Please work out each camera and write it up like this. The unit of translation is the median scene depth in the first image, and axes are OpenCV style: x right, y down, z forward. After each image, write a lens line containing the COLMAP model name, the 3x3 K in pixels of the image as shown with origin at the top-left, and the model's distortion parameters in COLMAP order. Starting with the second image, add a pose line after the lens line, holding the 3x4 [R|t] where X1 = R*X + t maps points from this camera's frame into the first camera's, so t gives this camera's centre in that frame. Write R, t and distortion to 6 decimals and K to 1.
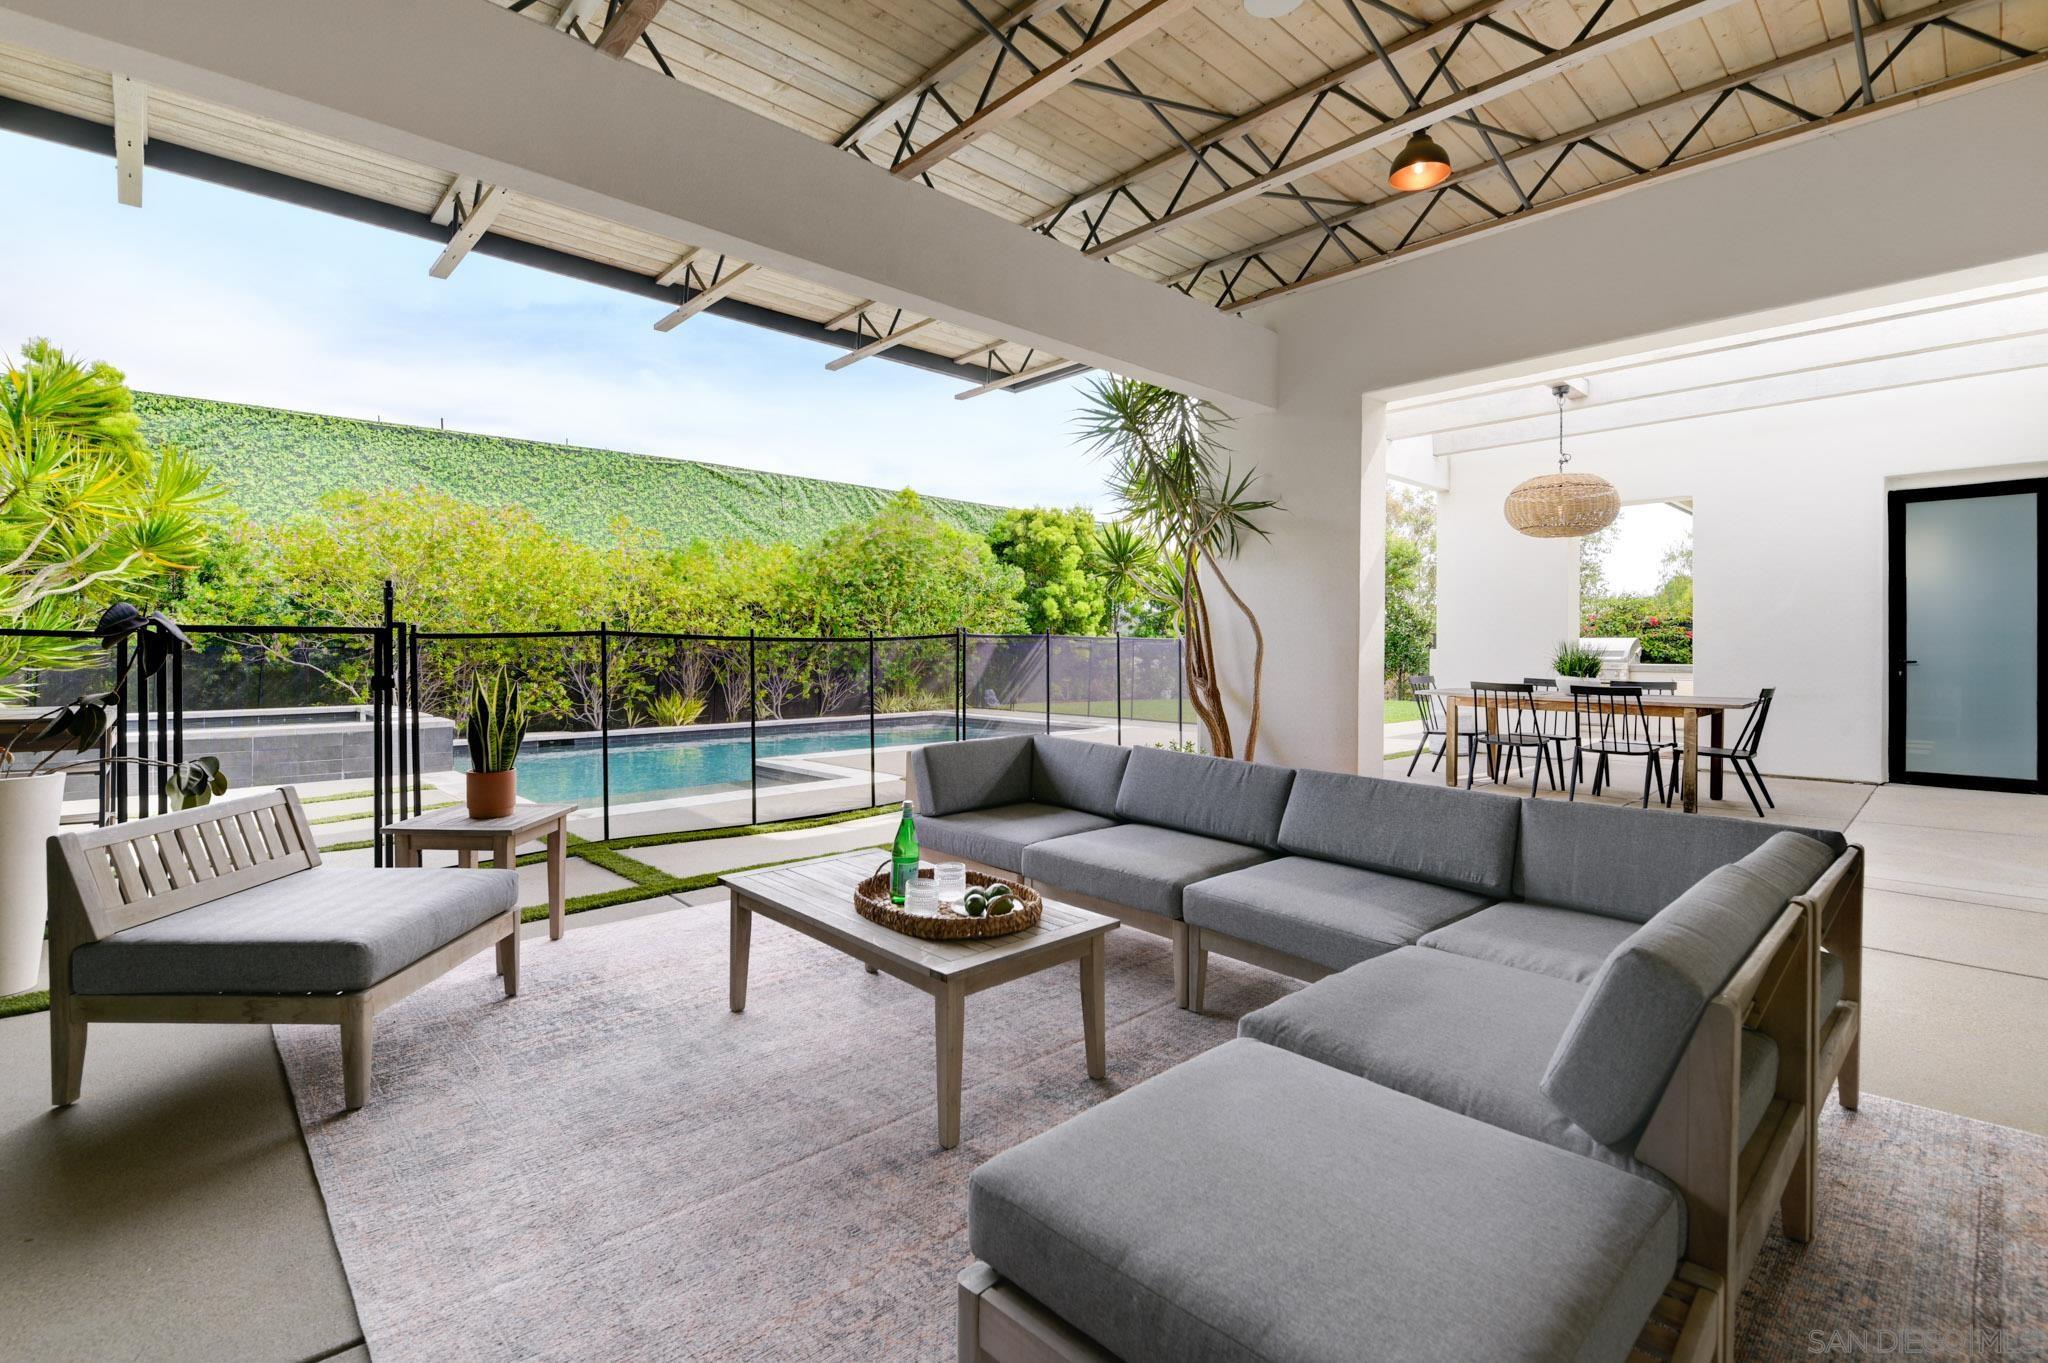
lens RADIAL K [[923.6, 0, 1023.5], [0, 923.6, 662.8], [0, 0, 1]] dist [0.000851, -0.000362]
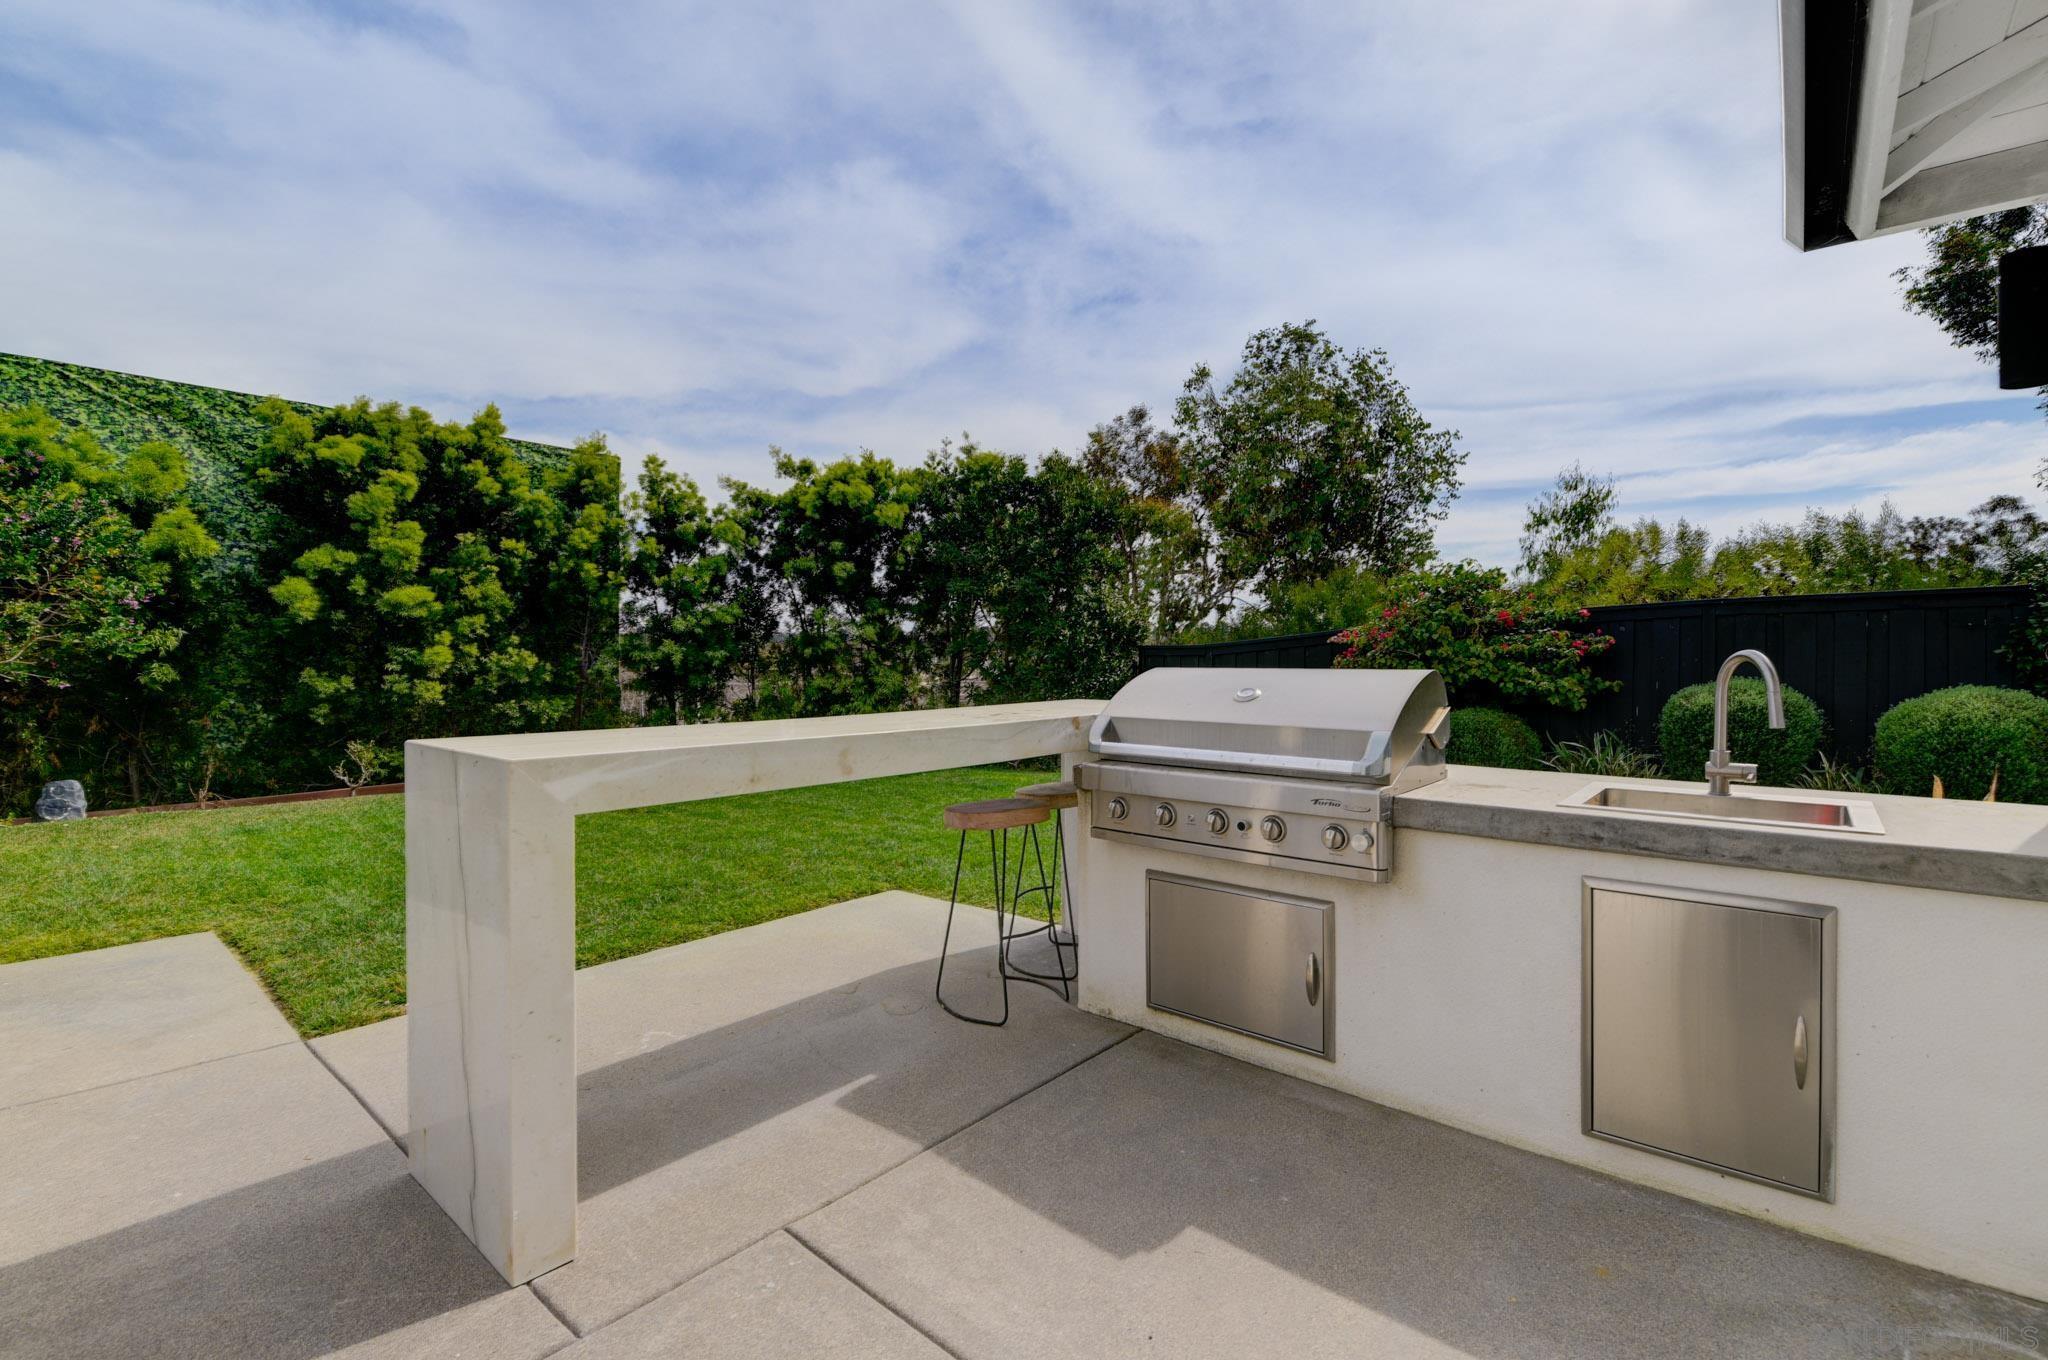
lens RADIAL K [[923.6, 0, 1023.5], [0, 923.6, 661.3], [0, 0, 1]] dist [0.000851, -0.000362]
pose [[0.994235, -0.003434, 0.107168, 0.537796], [0.005754, 0.999755, -0.021354, -0.023813], [-0.107069, 0.021848, 0.994012, 0.783091]]
